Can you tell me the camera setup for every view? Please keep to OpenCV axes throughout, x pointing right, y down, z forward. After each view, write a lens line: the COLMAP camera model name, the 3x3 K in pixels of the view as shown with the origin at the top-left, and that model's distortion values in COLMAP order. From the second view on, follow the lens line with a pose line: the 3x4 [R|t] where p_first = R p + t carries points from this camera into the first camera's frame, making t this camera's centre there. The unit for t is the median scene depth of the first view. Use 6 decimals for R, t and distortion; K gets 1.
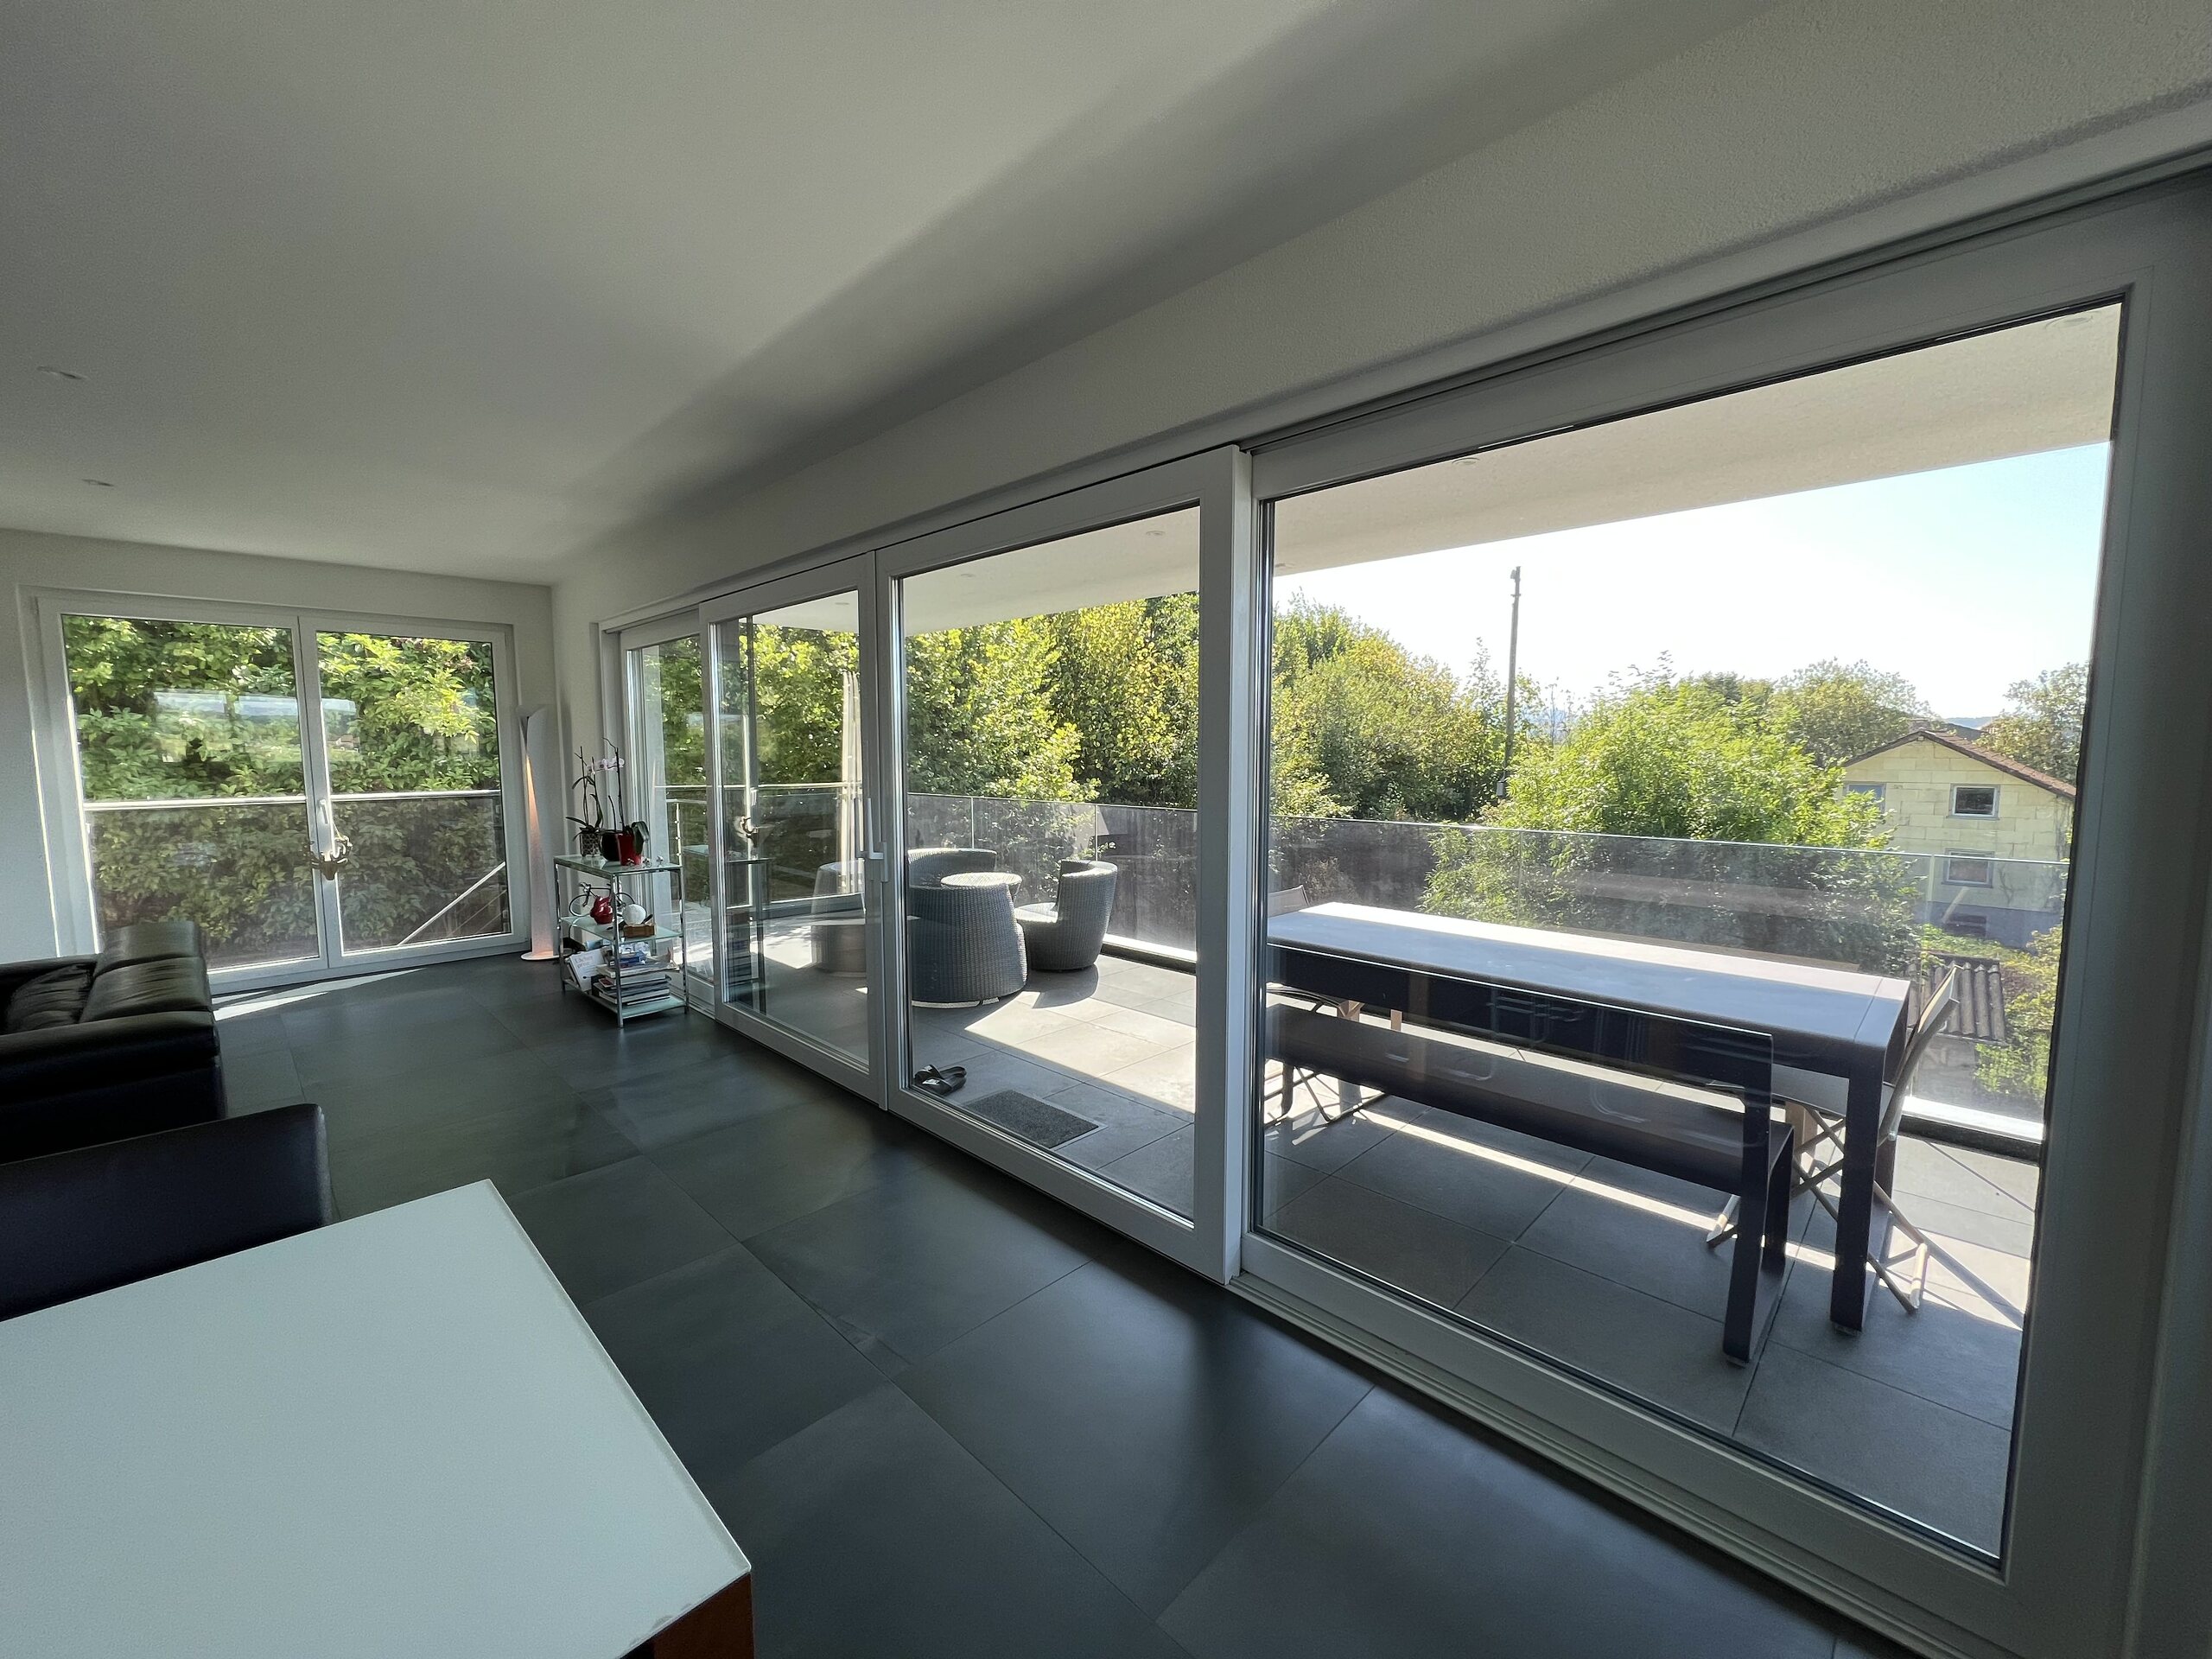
lens RADIAL K [[889.6, 0, 1102.2], [0, 889.6, 826.9], [0, 0, 1]] dist [0.001829, 0.000616]
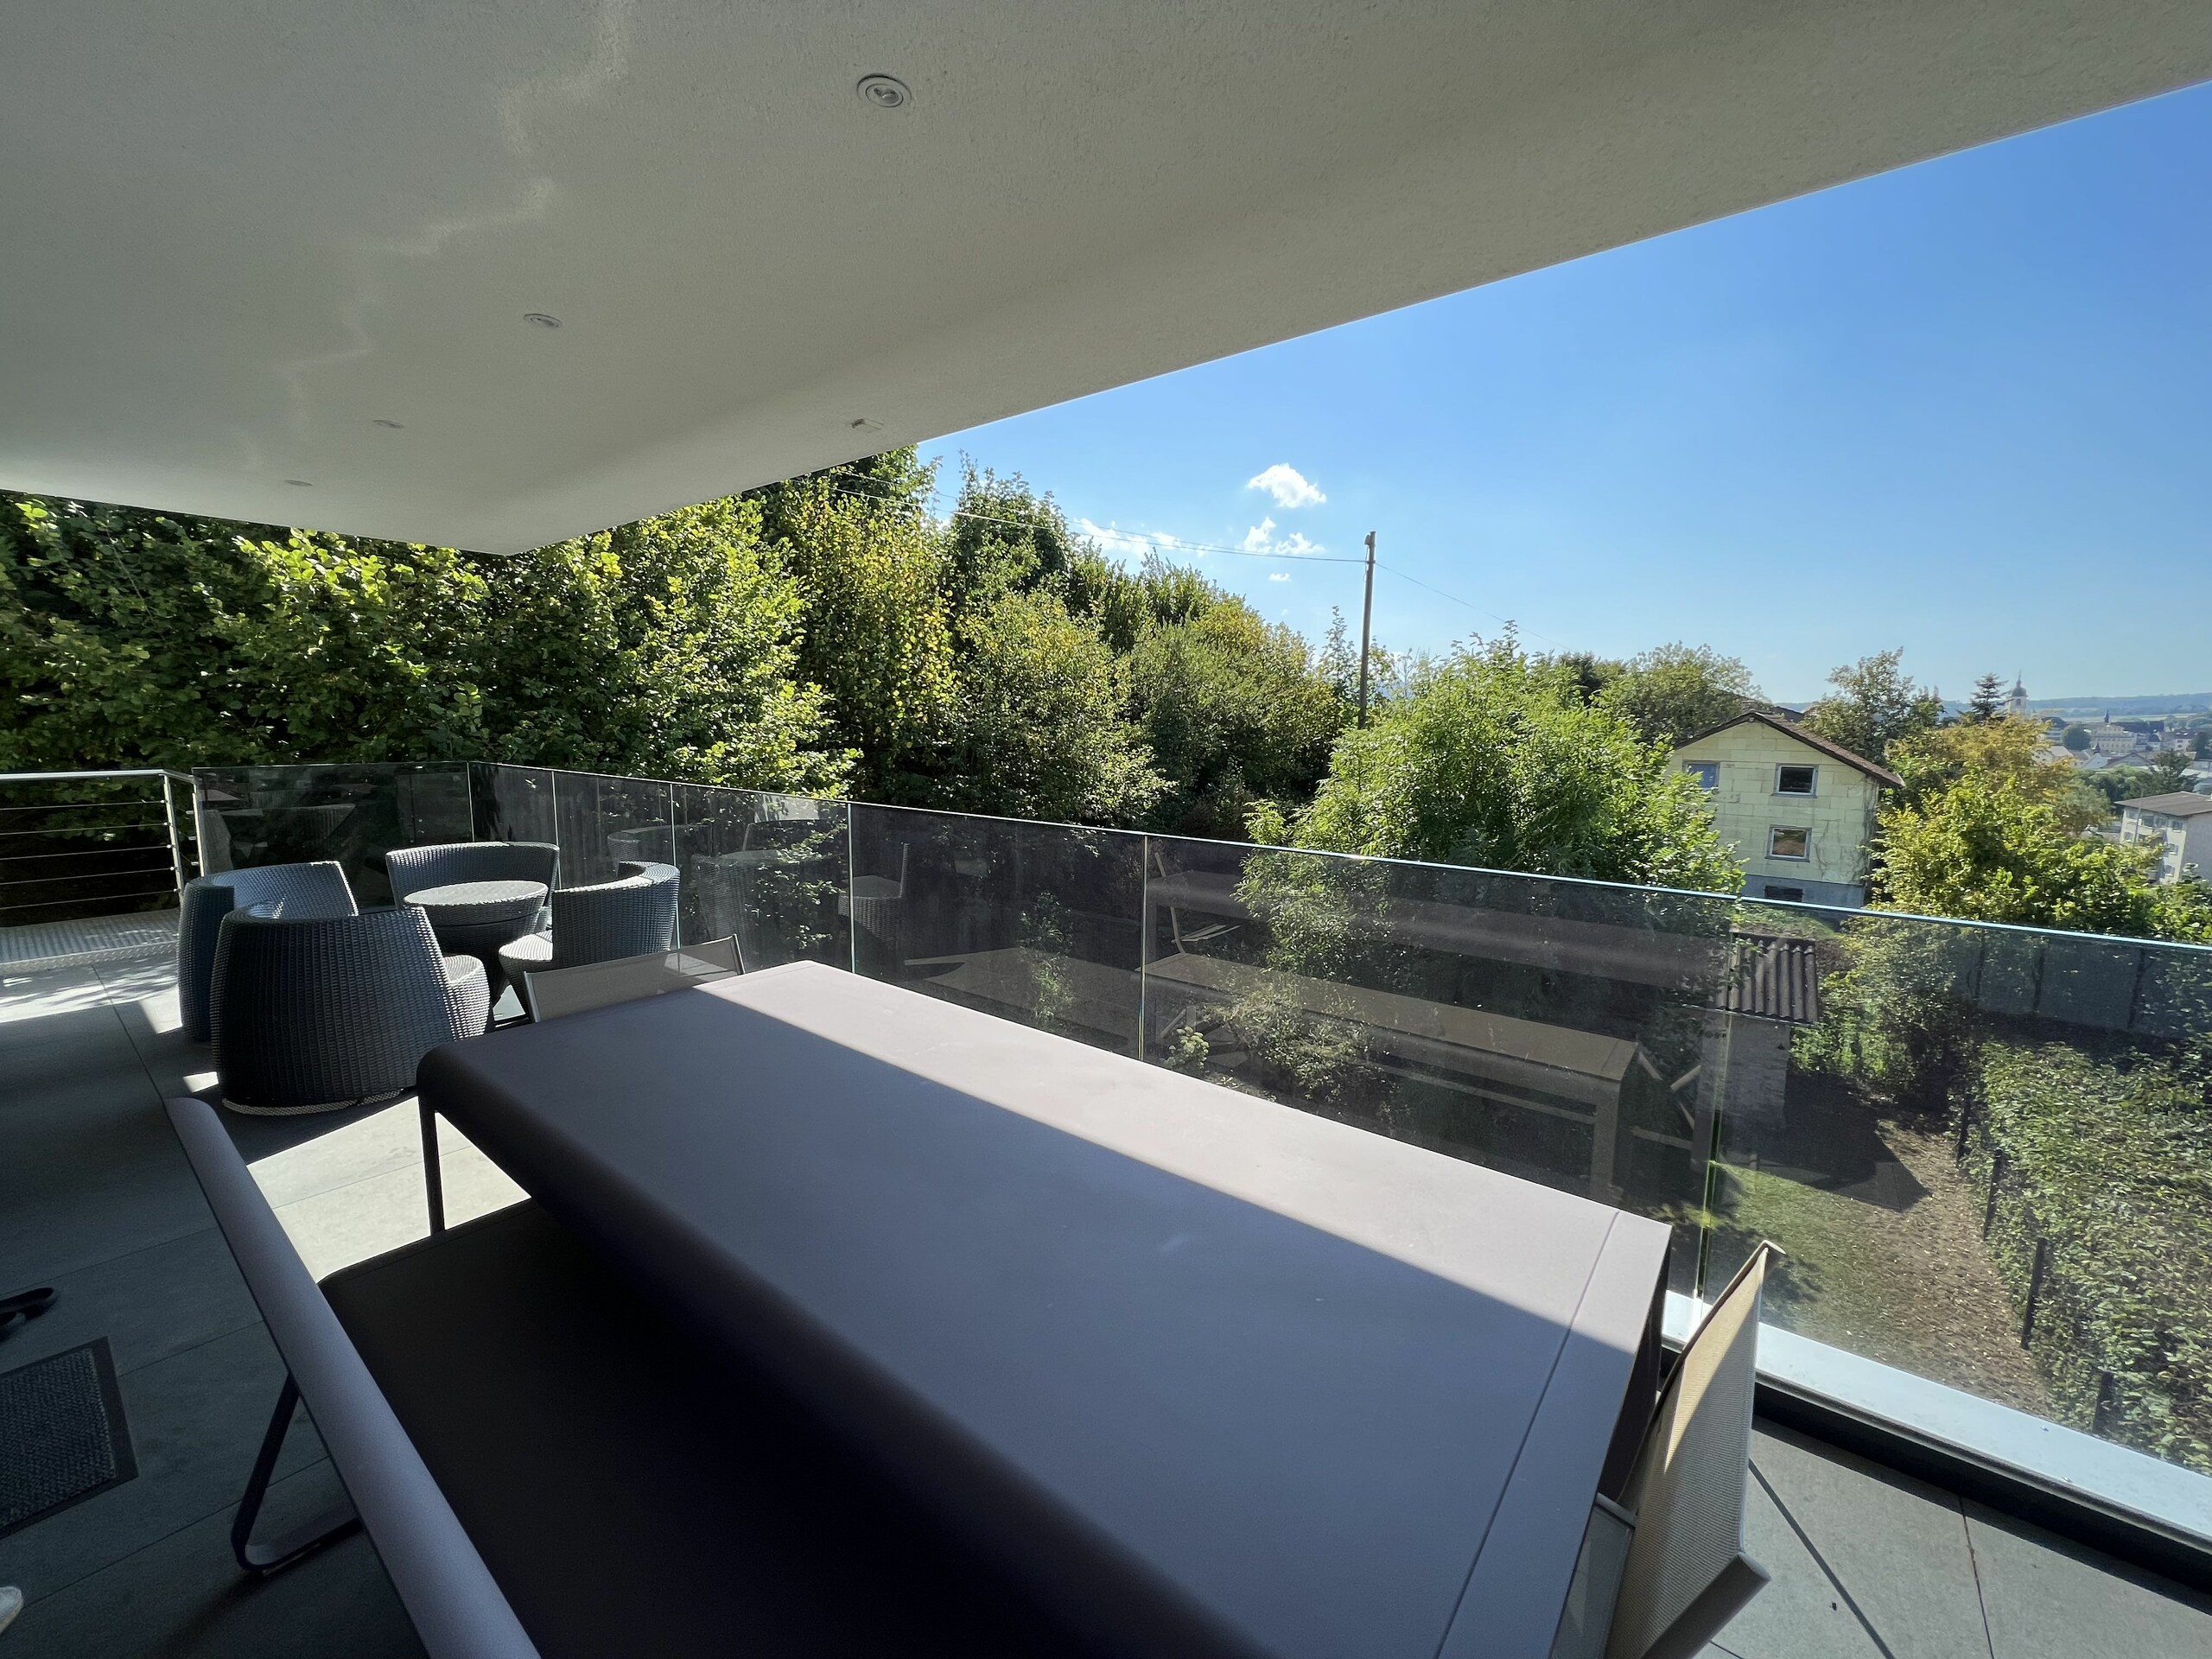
lens RADIAL K [[882.3, 0, 1101.3], [0, 882.3, 825.7], [0, 0, 1]] dist [0.008138, 0.000046]
pose [[0.993852, 0.003139, 0.110673, 0.082064], [-0.006705, 0.999470, 0.031867, -0.004971], [-0.110514, -0.032413, 0.993346, 0.085737]]
